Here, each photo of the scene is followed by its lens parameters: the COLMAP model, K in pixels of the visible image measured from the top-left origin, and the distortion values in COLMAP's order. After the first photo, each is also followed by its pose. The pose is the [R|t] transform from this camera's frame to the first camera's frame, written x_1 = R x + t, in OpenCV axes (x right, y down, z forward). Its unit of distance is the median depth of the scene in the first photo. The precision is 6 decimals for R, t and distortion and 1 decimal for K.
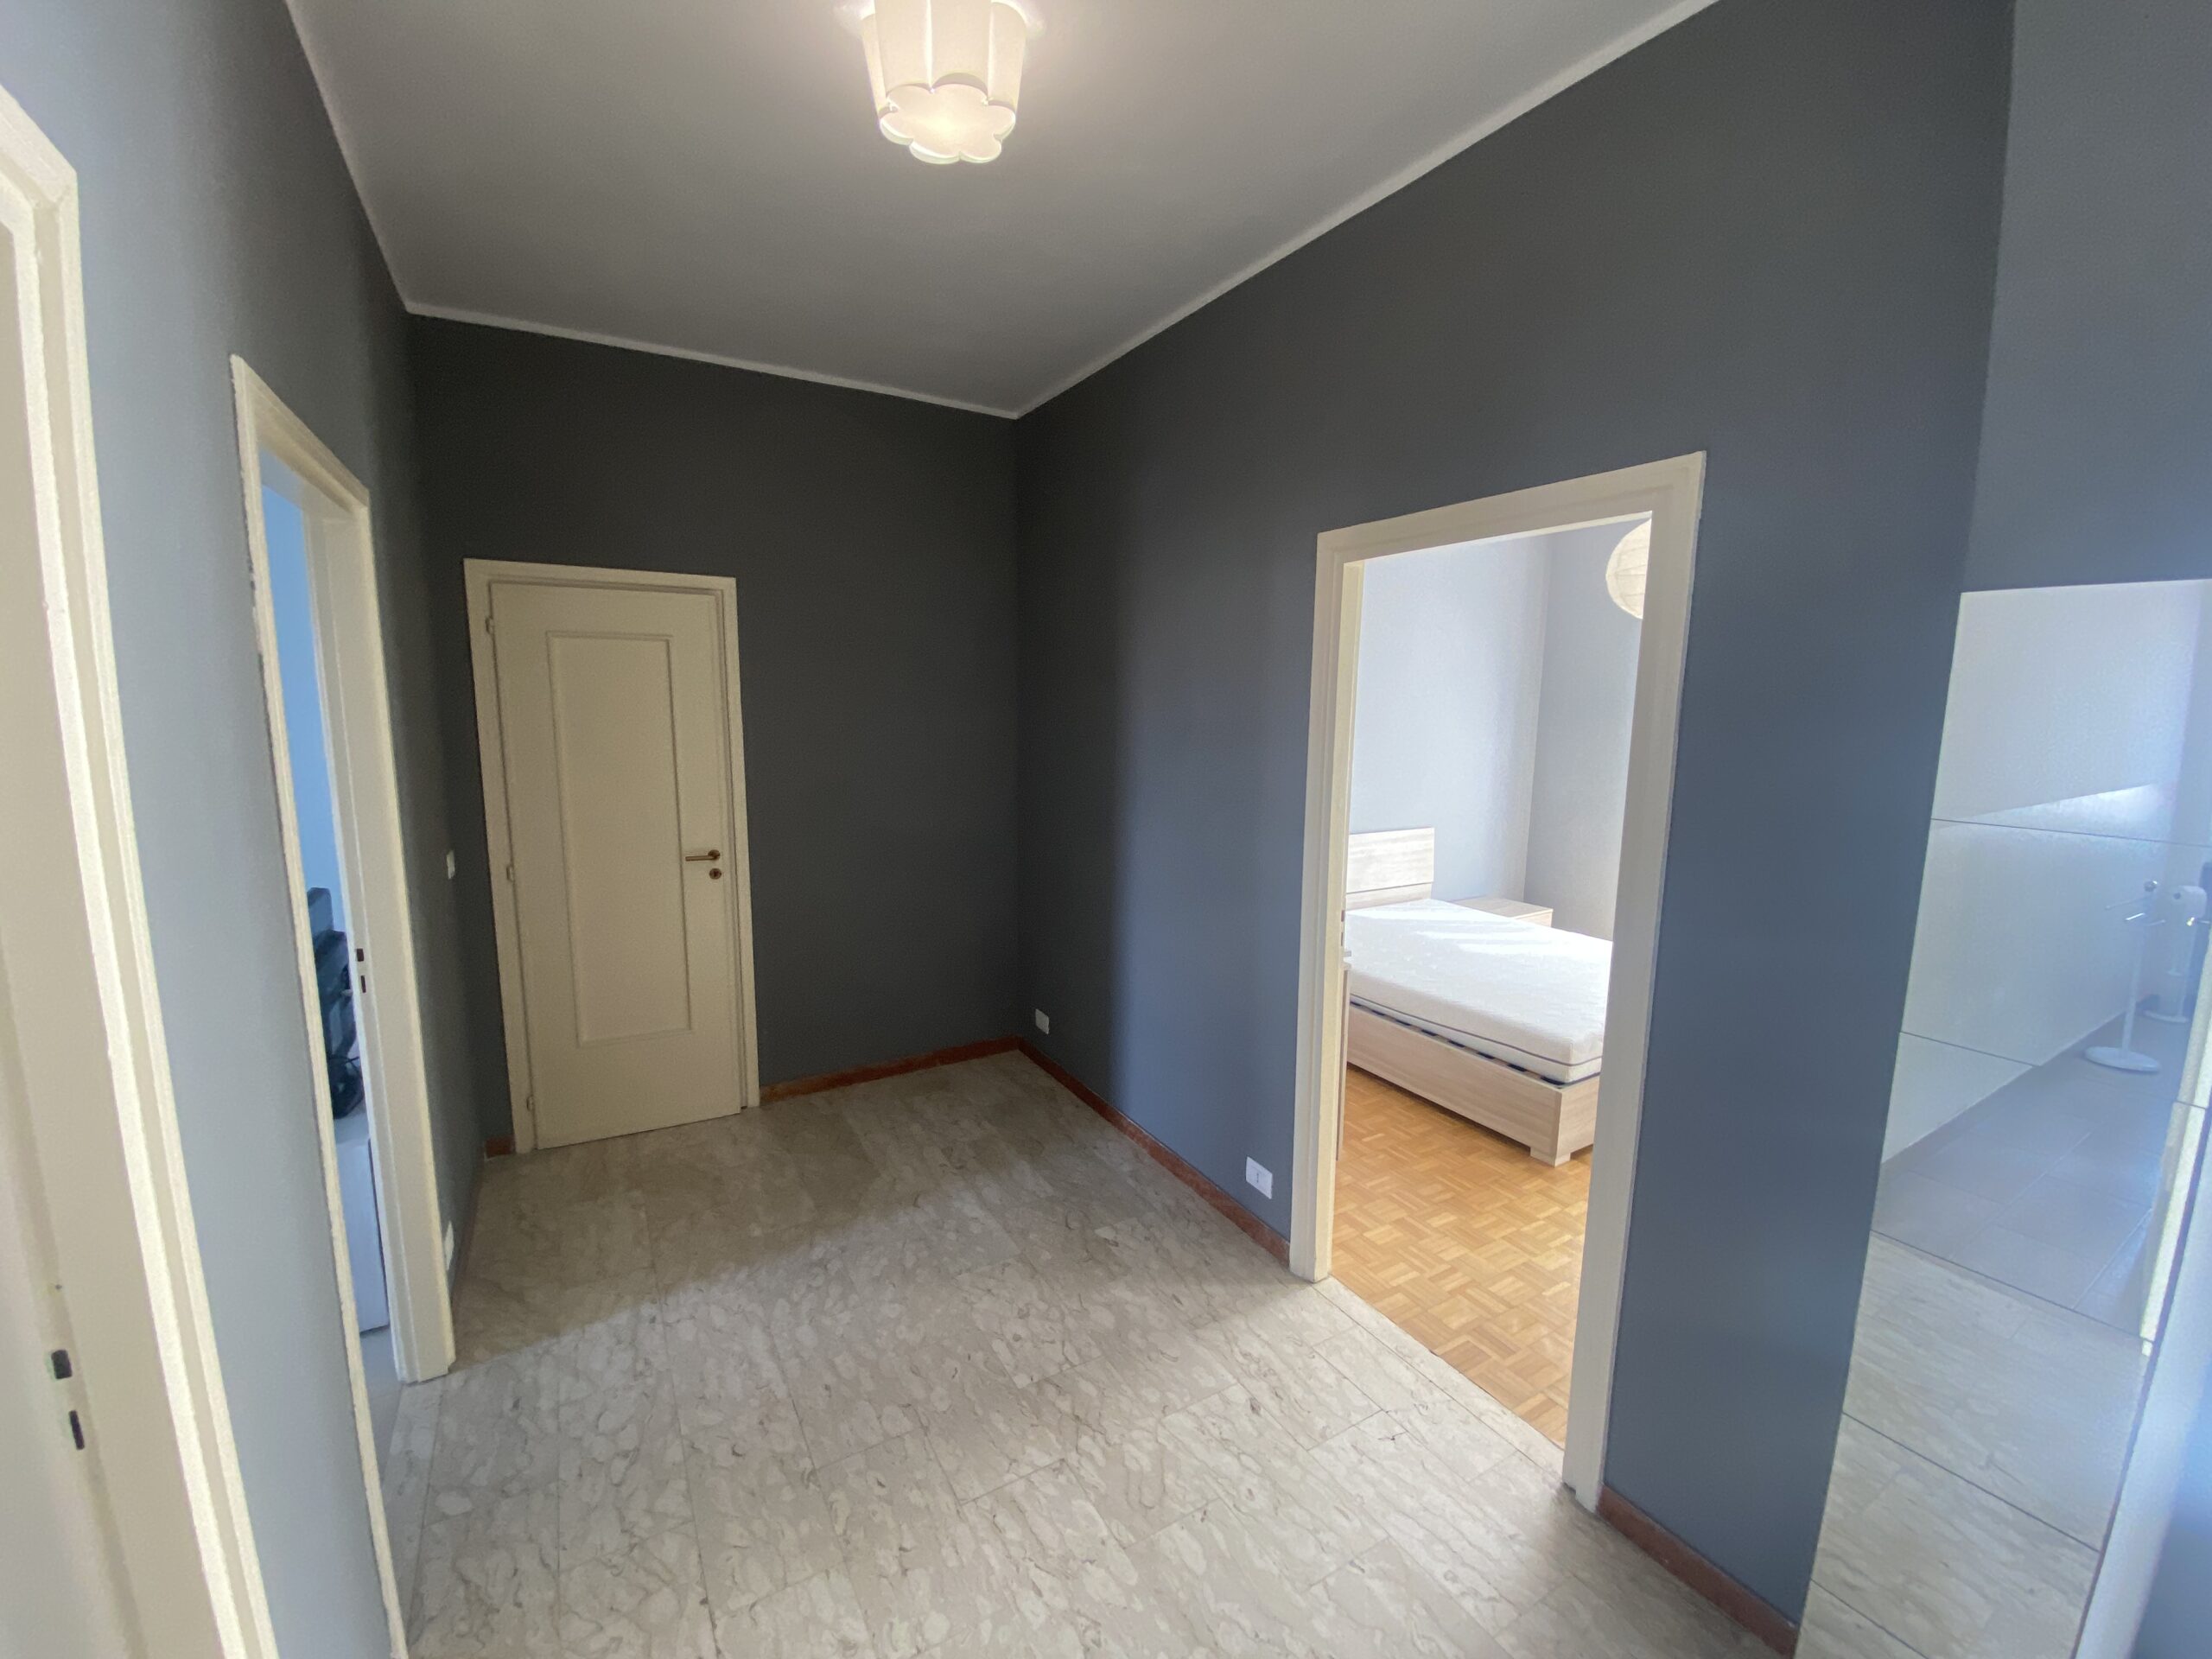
lens RADIAL K [[886.8, 0, 1090.3], [0, 886.8, 833.5], [0, 0, 1]] dist [0.022400, -0.021104]
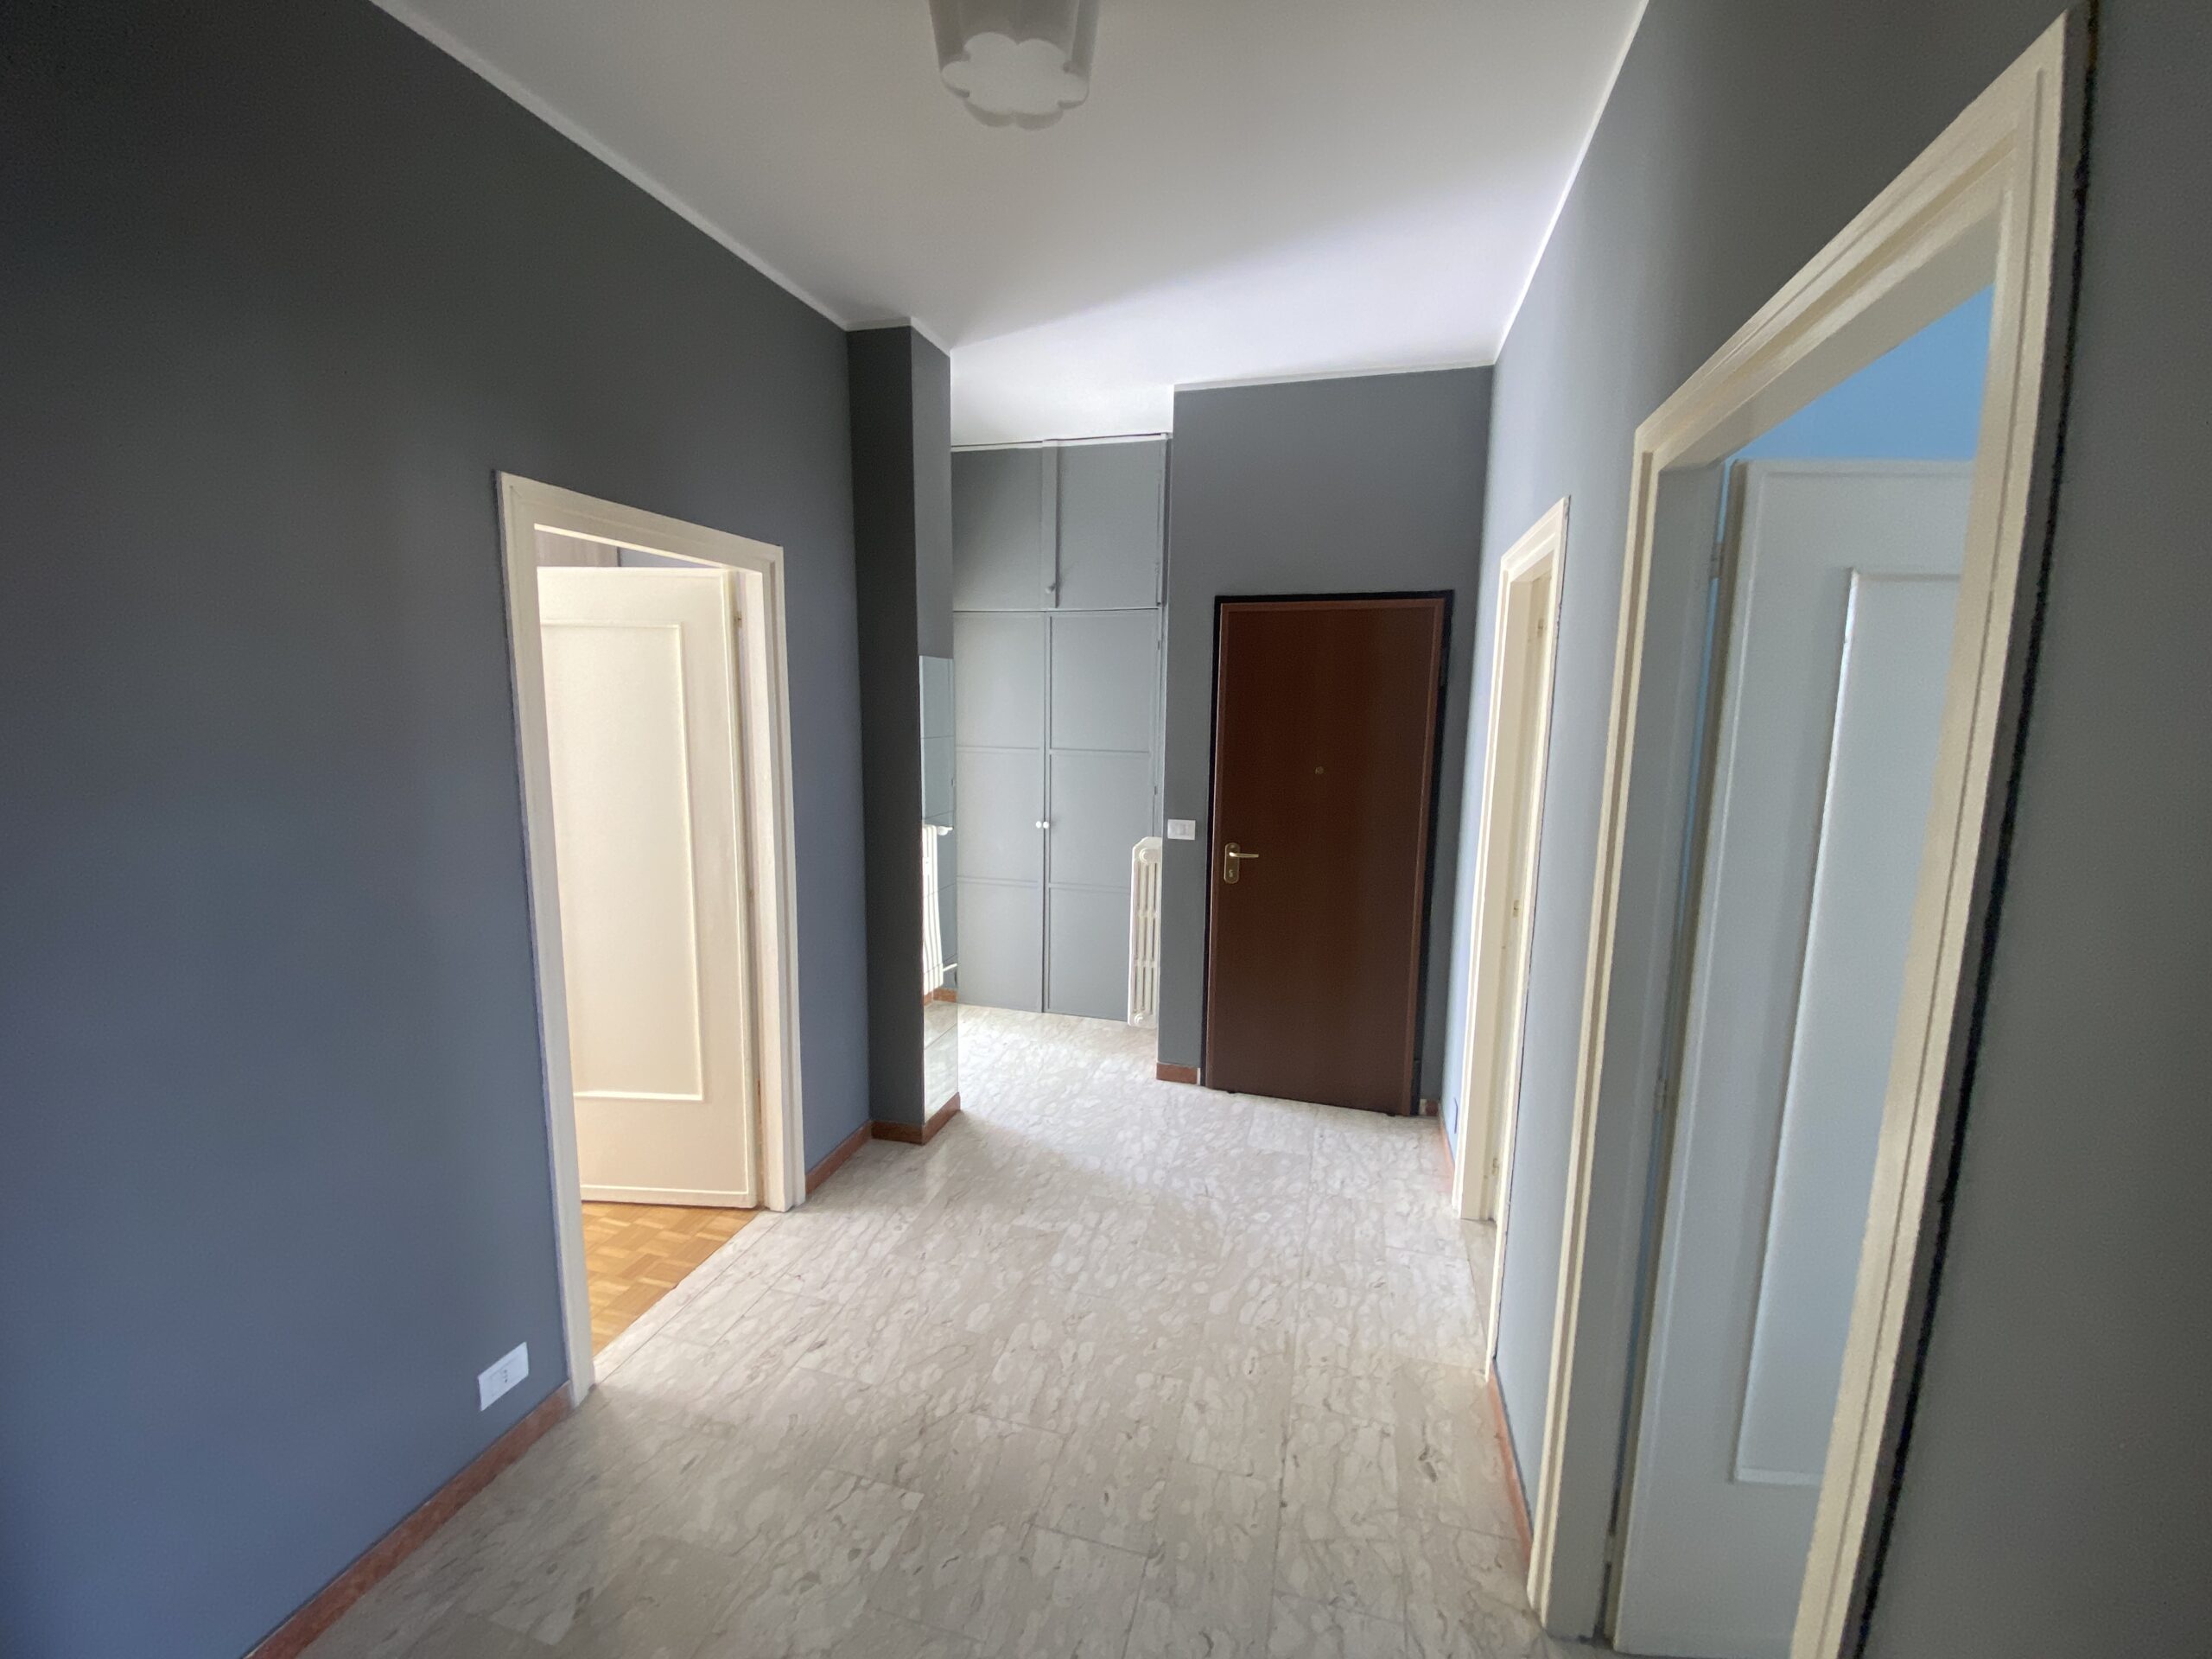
lens RADIAL K [[886.8, 0, 1090.3], [0, 886.8, 833.5], [0, 0, 1]] dist [0.022400, -0.021104]
pose [[-0.687618, -0.129168, 0.714491, -0.851109], [0.088396, 0.961836, 0.258956, -0.246013], [-0.720671, 0.241221, -0.649958, 1.504070]]
